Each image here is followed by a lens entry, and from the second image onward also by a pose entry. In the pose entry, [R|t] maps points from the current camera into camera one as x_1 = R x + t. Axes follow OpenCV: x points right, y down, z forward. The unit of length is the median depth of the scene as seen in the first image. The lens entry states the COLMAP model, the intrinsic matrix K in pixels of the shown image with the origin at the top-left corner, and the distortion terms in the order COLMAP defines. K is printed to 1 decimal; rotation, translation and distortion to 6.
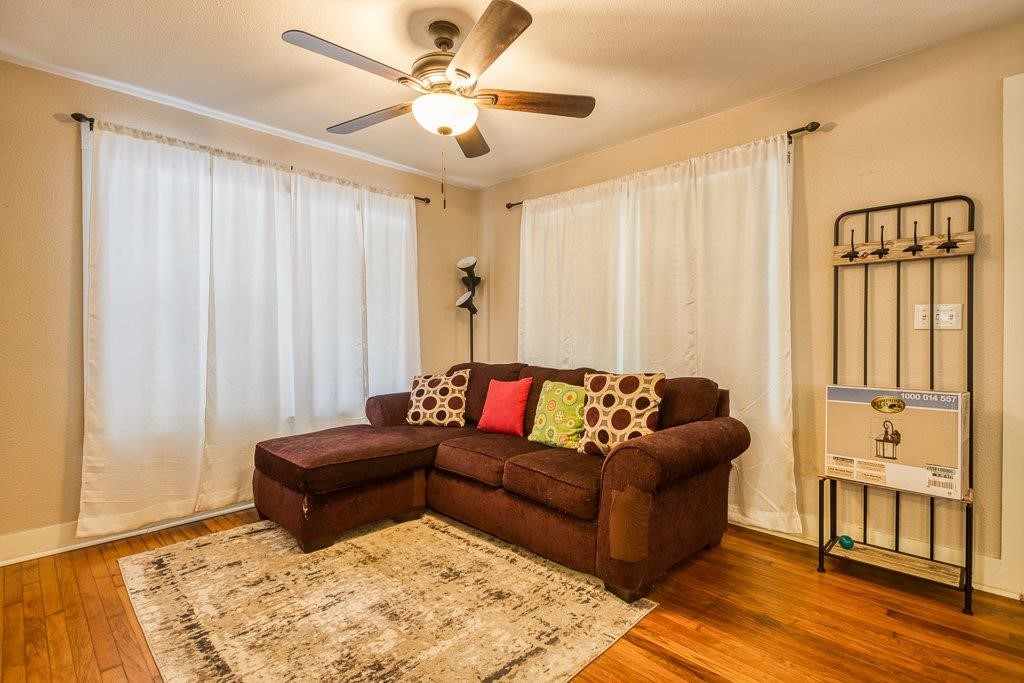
lens RADIAL K [[494.5, 0, 507.9], [0, 494.5, 340.9], [0, 0, 1]] dist [0.014953, -0.006012]
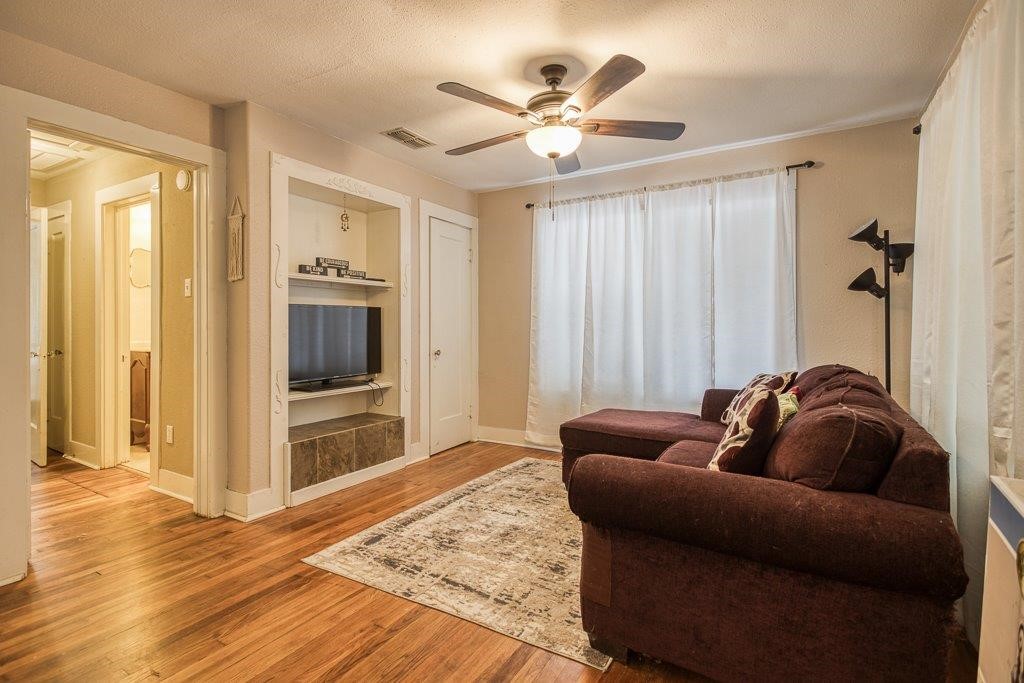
lens RADIAL K [[494.5, 0, 519.6], [0, 494.5, 327.5], [0, 0, 1]] dist [0.014953, -0.006012]
pose [[0.223839, 0.000841, -0.974626, 0.891153], [-0.010786, 0.999941, -0.001614, -0.009994], [0.974567, 0.010873, 0.223834, 0.587019]]
